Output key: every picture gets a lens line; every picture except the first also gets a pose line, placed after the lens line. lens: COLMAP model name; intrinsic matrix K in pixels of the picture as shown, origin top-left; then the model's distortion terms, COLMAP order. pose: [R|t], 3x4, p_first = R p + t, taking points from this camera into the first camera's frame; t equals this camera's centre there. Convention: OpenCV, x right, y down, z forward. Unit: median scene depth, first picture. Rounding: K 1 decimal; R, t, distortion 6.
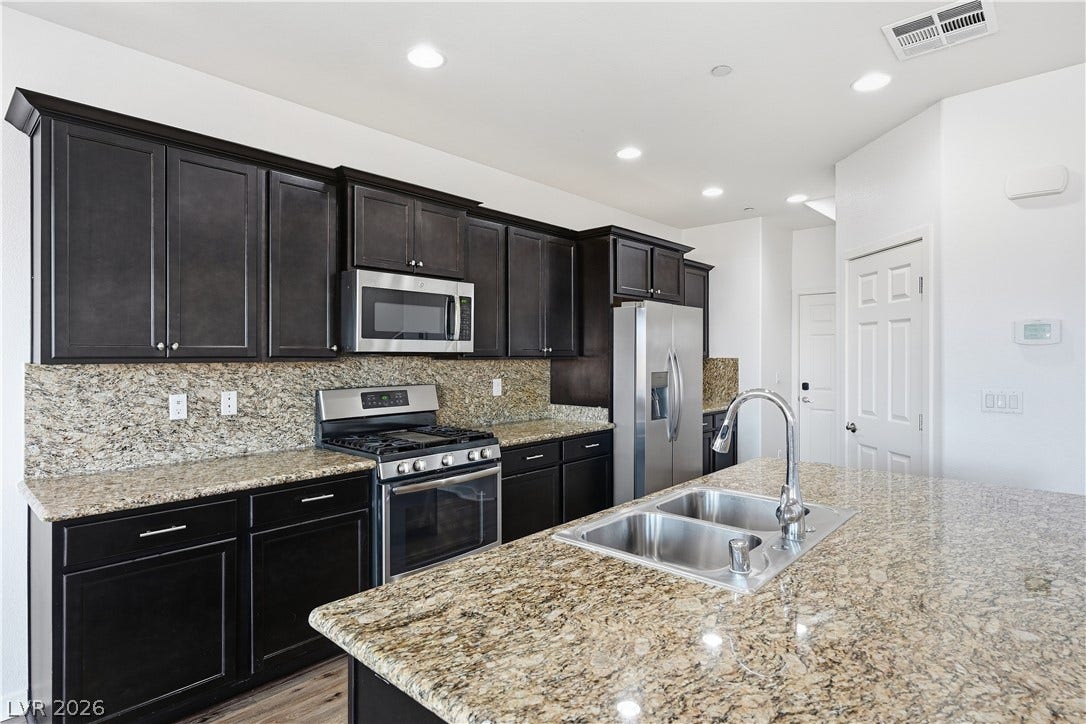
lens RADIAL K [[566.4, 0, 543.6], [0, 566.4, 356.5], [0, 0, 1]] dist [-0.000726, -0.000121]
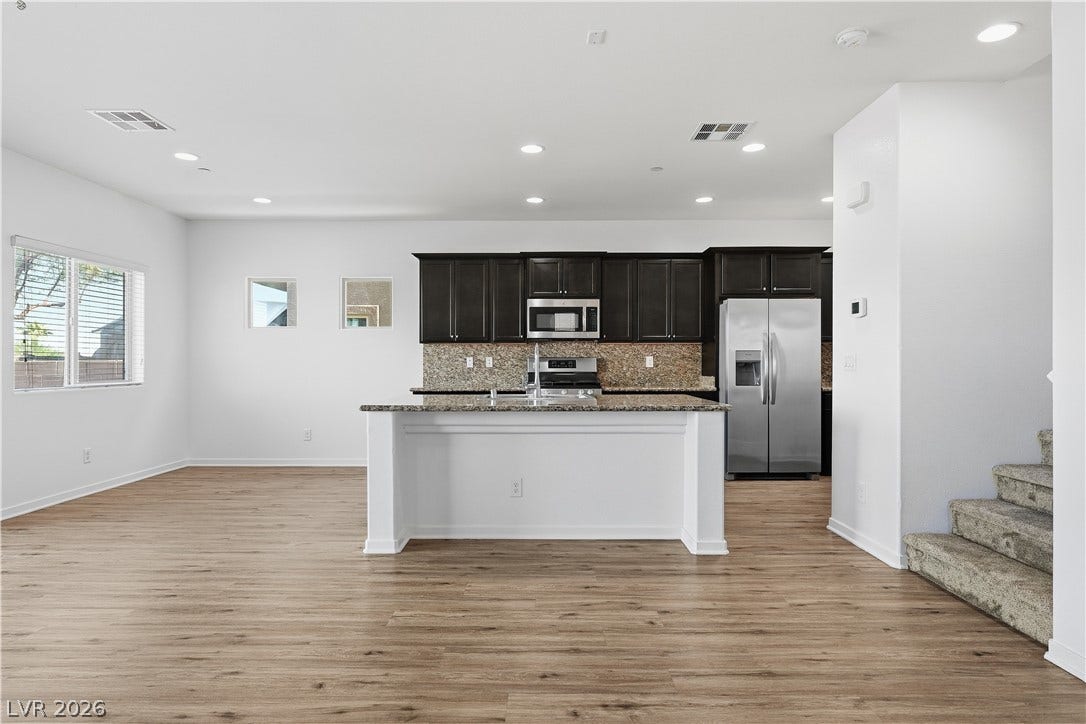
lens RADIAL K [[616.1, 0, 543.0], [0, 616.1, 362.0], [0, 0, 1]] dist [-0.000237, 0.000450]
pose [[0.669984, -0.000313, -0.742375, 1.232854], [-0.001093, 0.999998, -0.001408, 0.073116], [0.742374, 0.001755, 0.669983, -0.433437]]
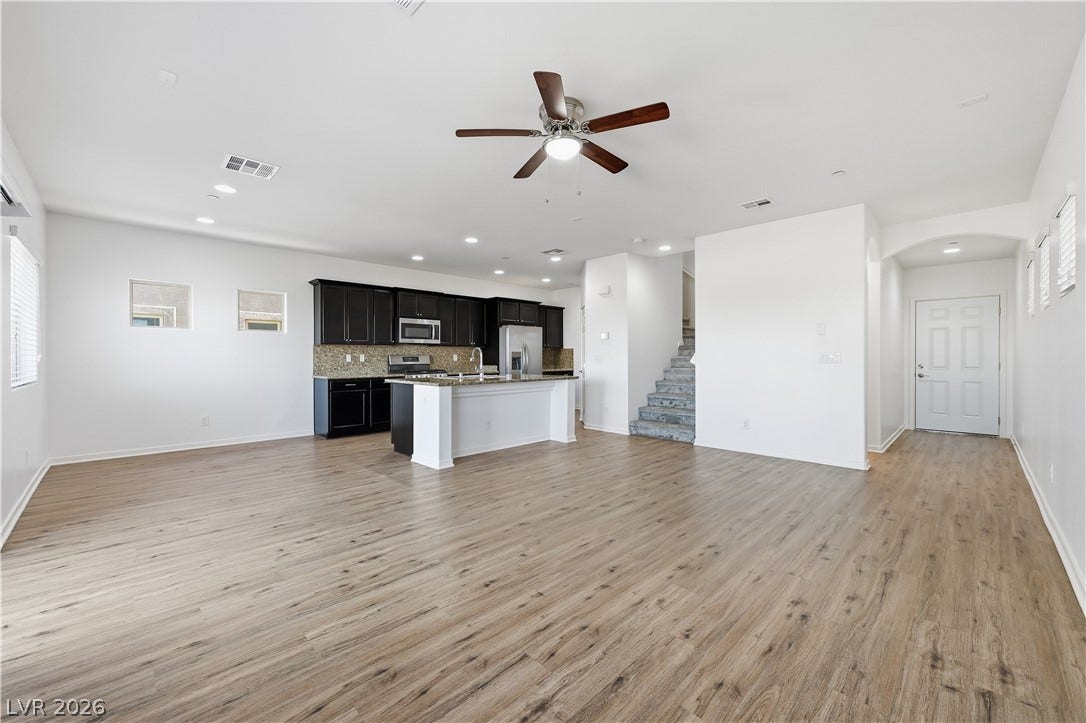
lens RADIAL K [[430.1, 0, 543.0], [0, 430.1, 361.5], [0, 0, 1]] dist [-0.000313, 0.000260]
pose [[0.998656, -0.002251, -0.051788, 0.553382], [0.002617, 0.999972, 0.006992, 0.075072], [0.051770, -0.007118, 0.998634, -1.275679]]
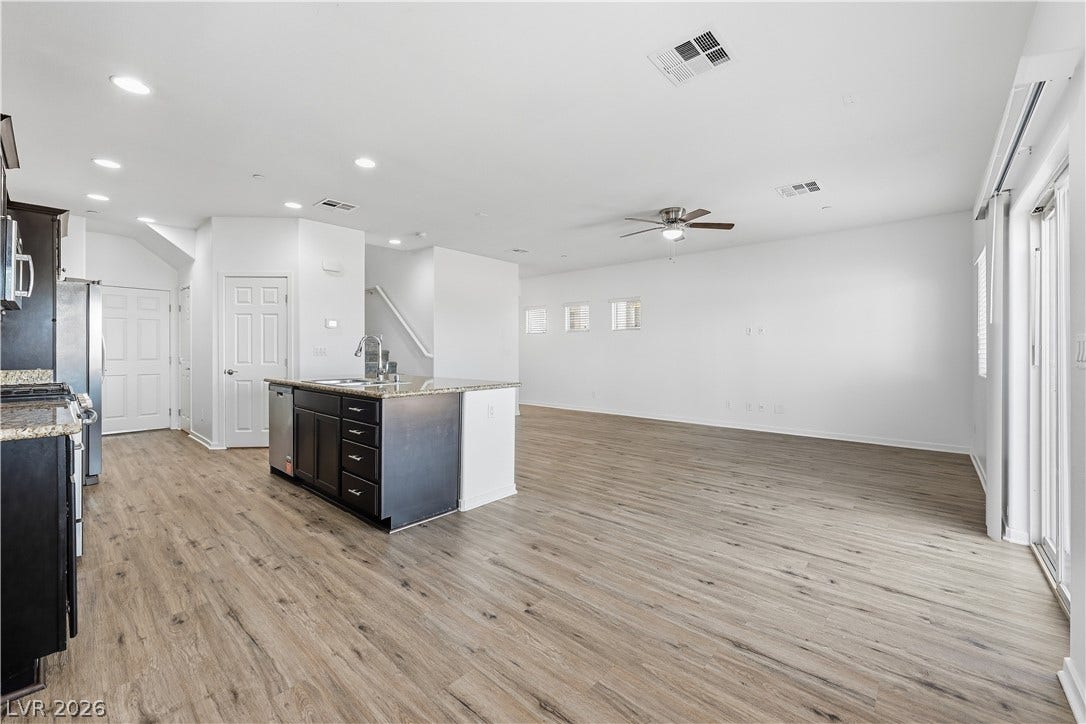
lens RADIAL K [[438.7, 0, 541.2], [0, 438.7, 350.8], [0, 0, 1]] dist [-0.001248, 0.000146]
pose [[-0.006928, -0.001650, 0.999975, -0.980639], [0.002736, 0.999995, 0.001669, 0.070357], [-0.999972, 0.002747, -0.006923, 0.043997]]
